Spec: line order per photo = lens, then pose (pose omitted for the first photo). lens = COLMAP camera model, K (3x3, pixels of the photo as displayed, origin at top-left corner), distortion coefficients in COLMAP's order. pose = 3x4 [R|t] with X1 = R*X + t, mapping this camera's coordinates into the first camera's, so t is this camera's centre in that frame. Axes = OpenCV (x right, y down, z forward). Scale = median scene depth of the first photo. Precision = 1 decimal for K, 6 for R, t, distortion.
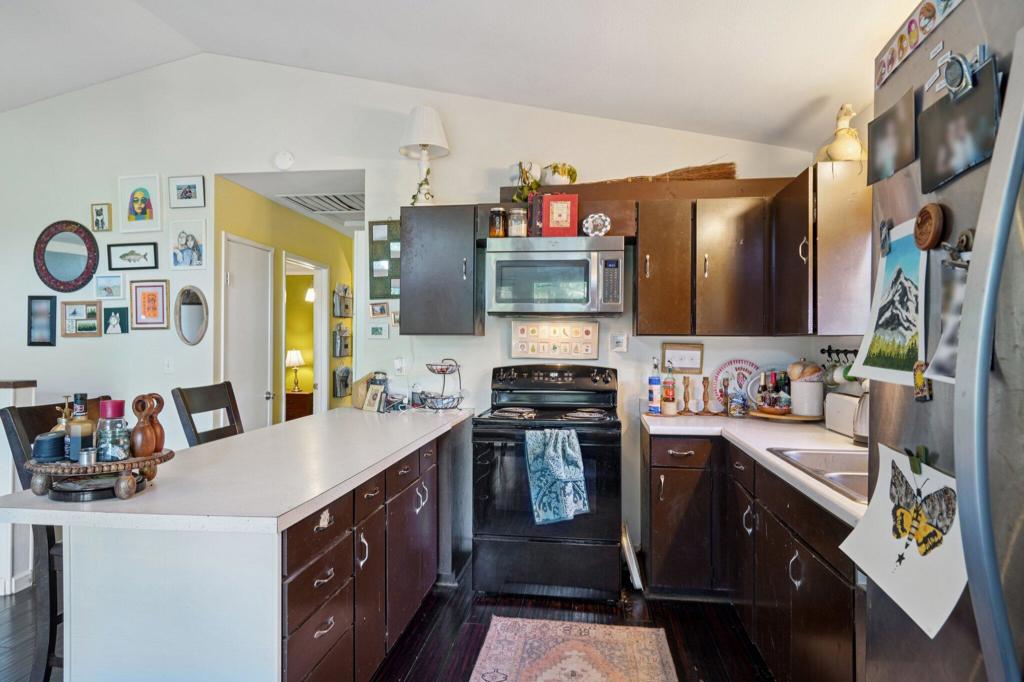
lens RADIAL K [[571.3, 0, 516.9], [0, 571.3, 340.9], [0, 0, 1]] dist [0.004029, 0.002059]
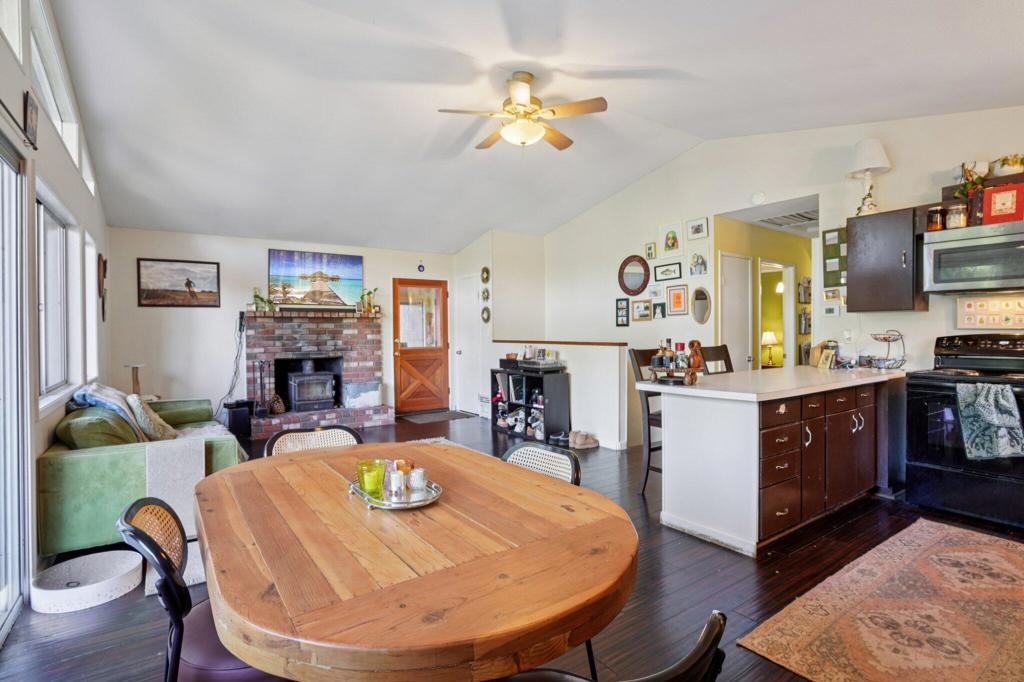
lens RADIAL K [[503.5, 0, 511.6], [0, 503.5, 335.0], [0, 0, 1]] dist [-0.016432, 0.008881]
pose [[0.662222, -0.000849, -0.749308, 0.156852], [0.008291, 0.999946, 0.006195, 0.028738], [0.749262, -0.010315, 0.662193, -0.382406]]
